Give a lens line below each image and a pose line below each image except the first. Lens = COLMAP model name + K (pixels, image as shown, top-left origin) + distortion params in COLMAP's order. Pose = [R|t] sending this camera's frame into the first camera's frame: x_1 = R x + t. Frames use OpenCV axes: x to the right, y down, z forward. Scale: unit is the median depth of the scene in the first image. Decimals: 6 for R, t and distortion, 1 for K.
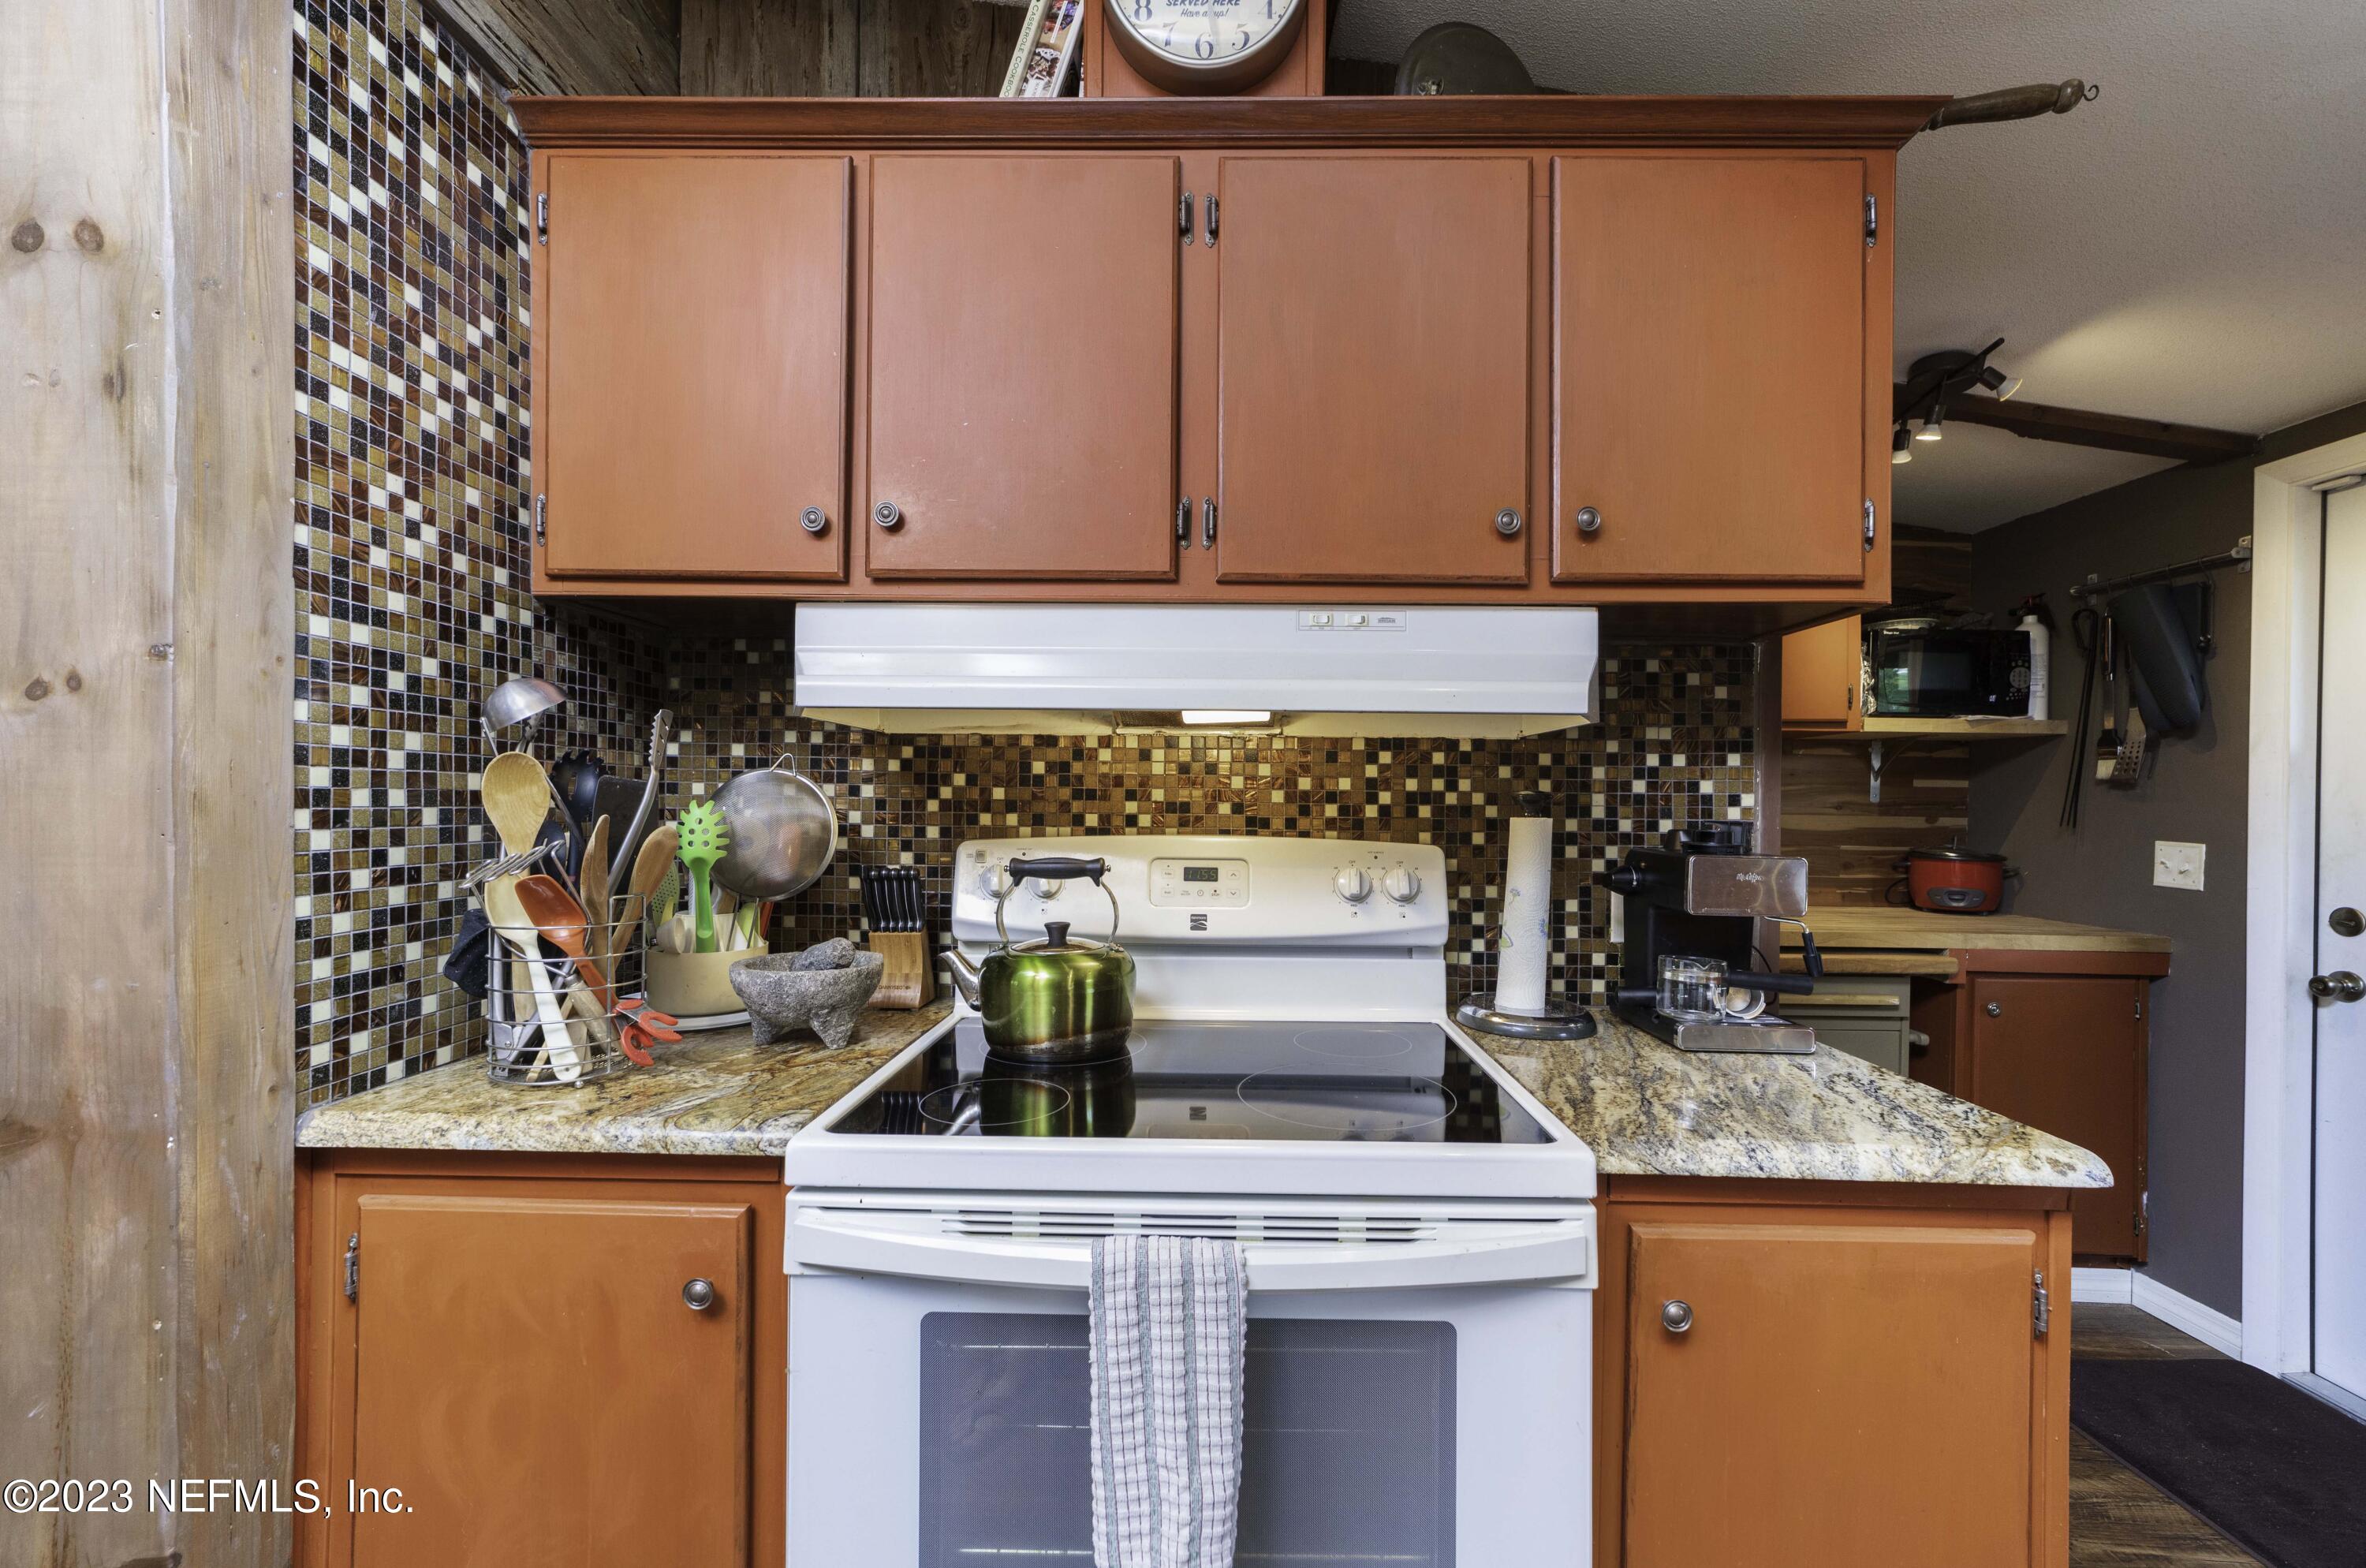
lens RADIAL K [[923.5, 0, 1194.3], [0, 923.5, 801.4], [0, 0, 1]] dist [-0.025463, 0.010169]
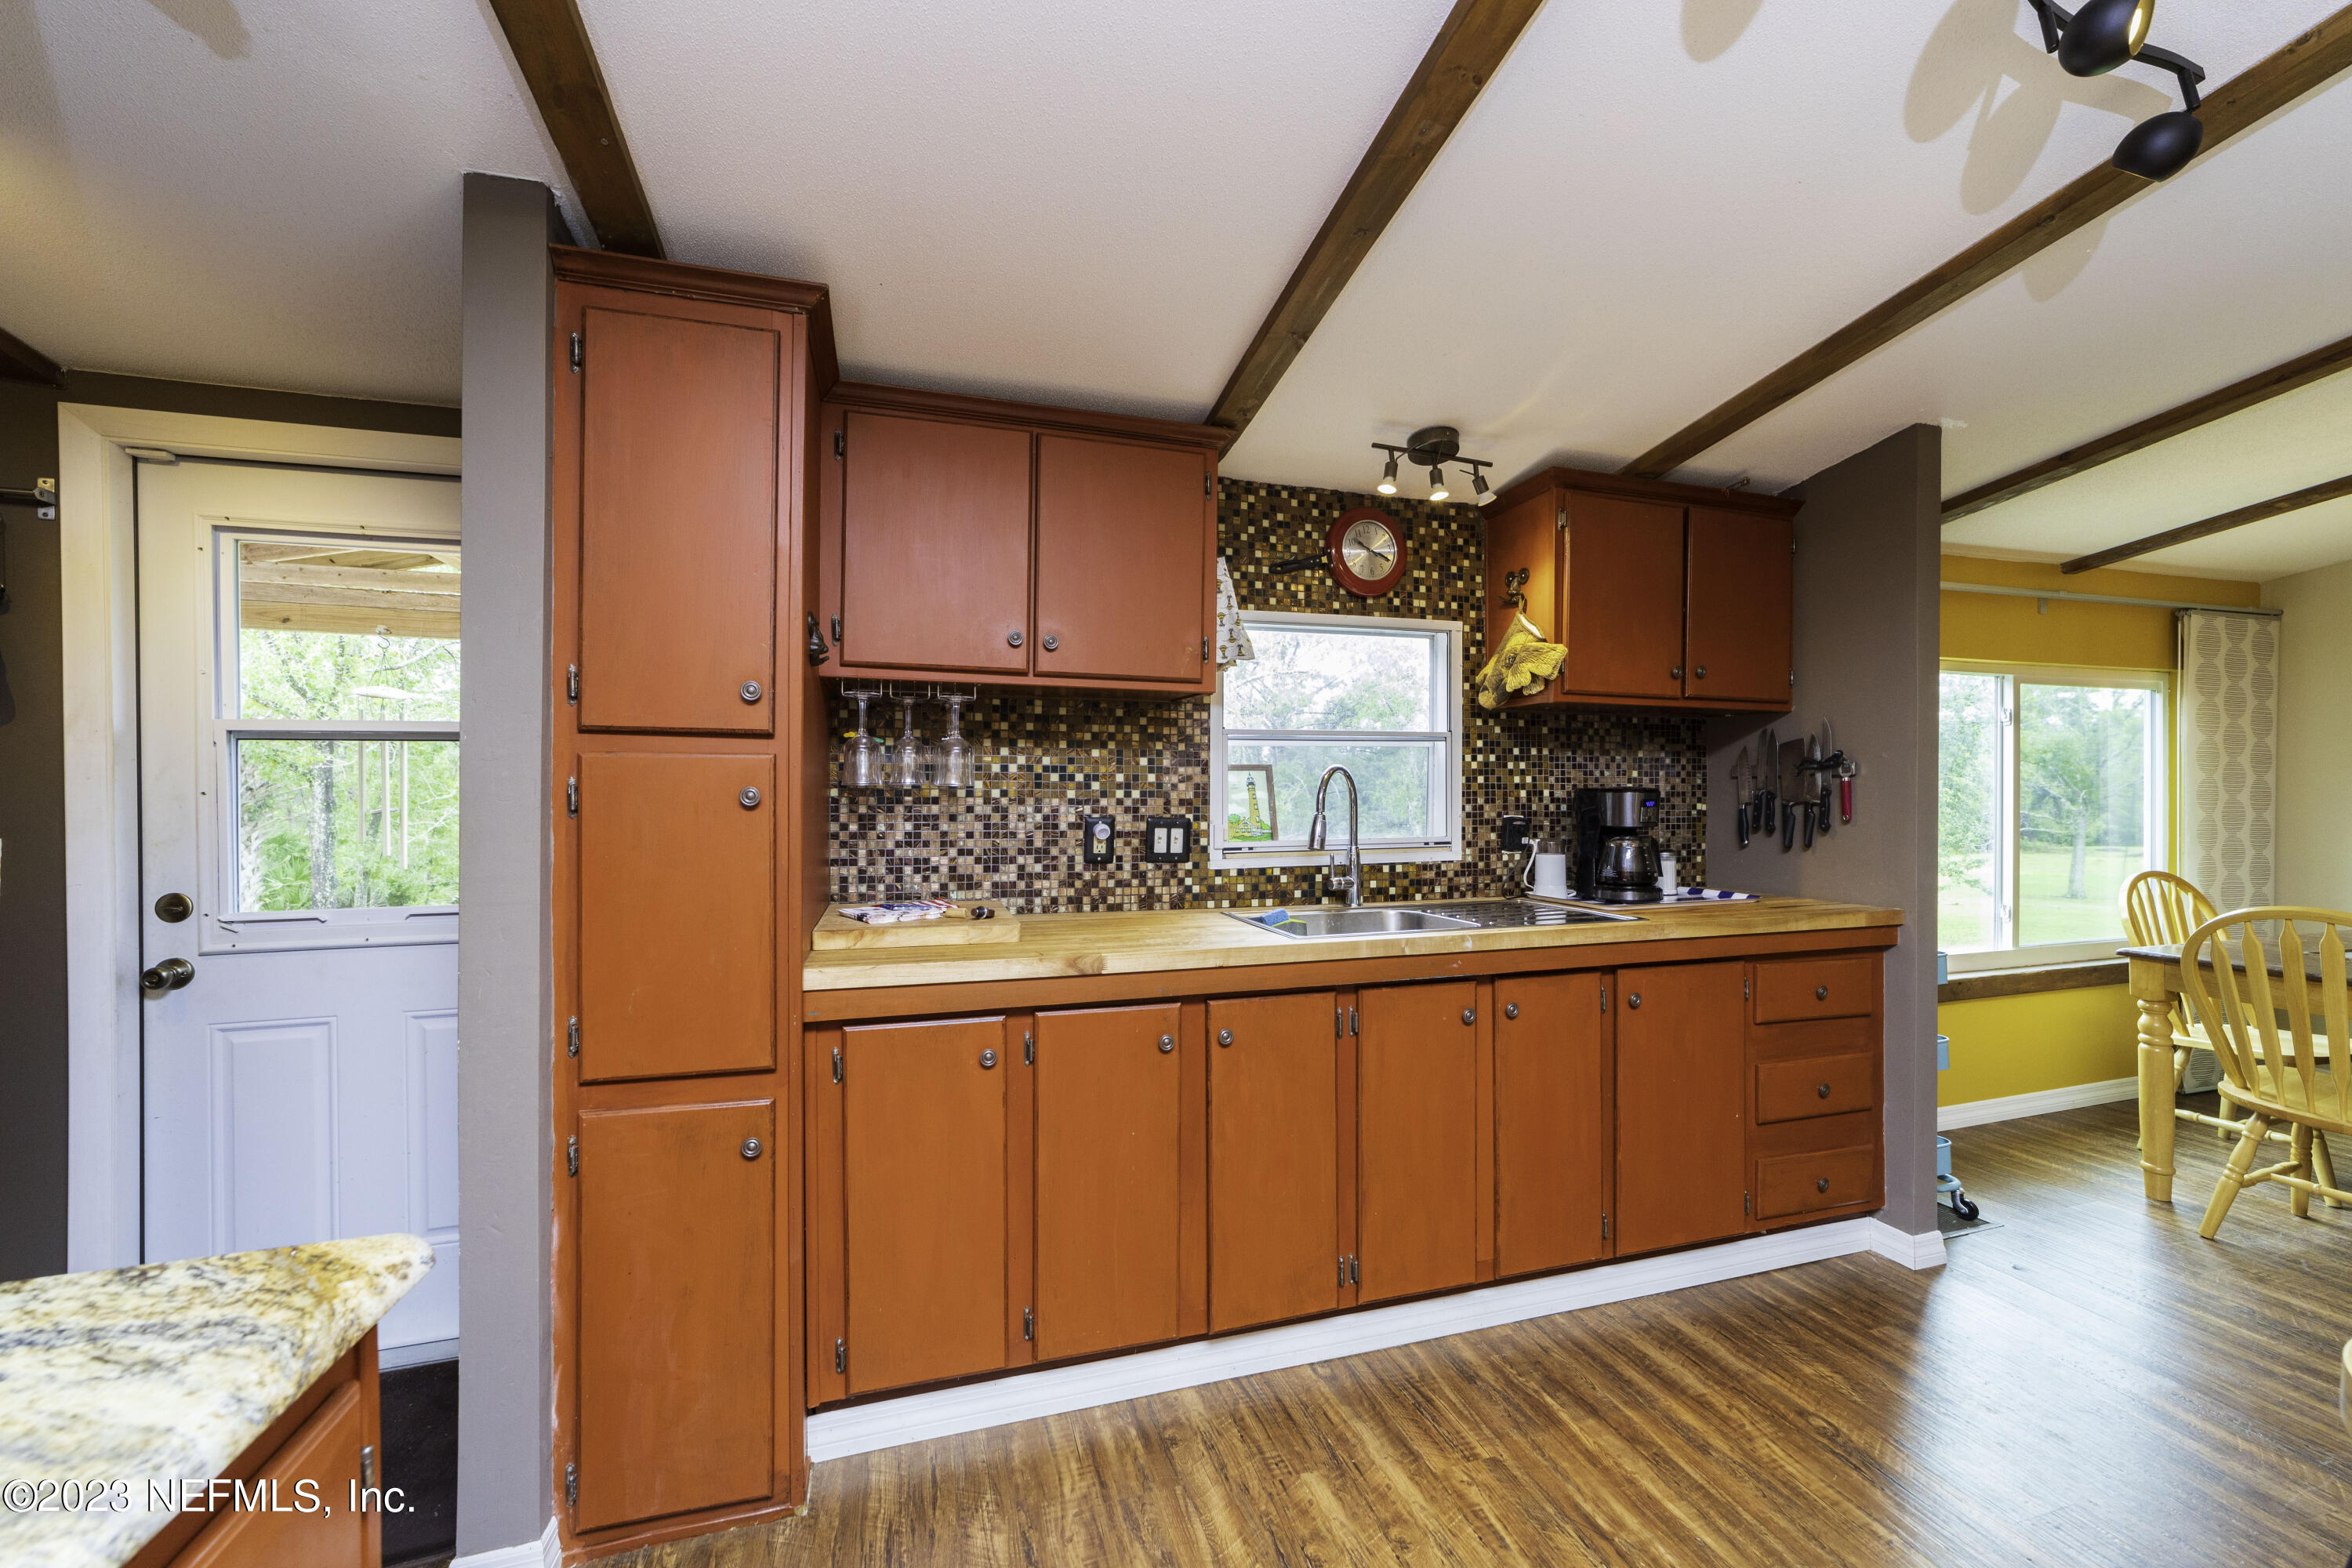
lens RADIAL K [[901.5, 0, 1178.1], [0, 901.5, 790.5], [0, 0, 1]] dist [-0.009082, 0.004992]
pose [[-0.305048, -0.015342, 0.952213, 0.018787], [0.003394, 0.999846, 0.017197, -0.008917], [-0.952331, 0.008478, -0.304949, 0.345640]]
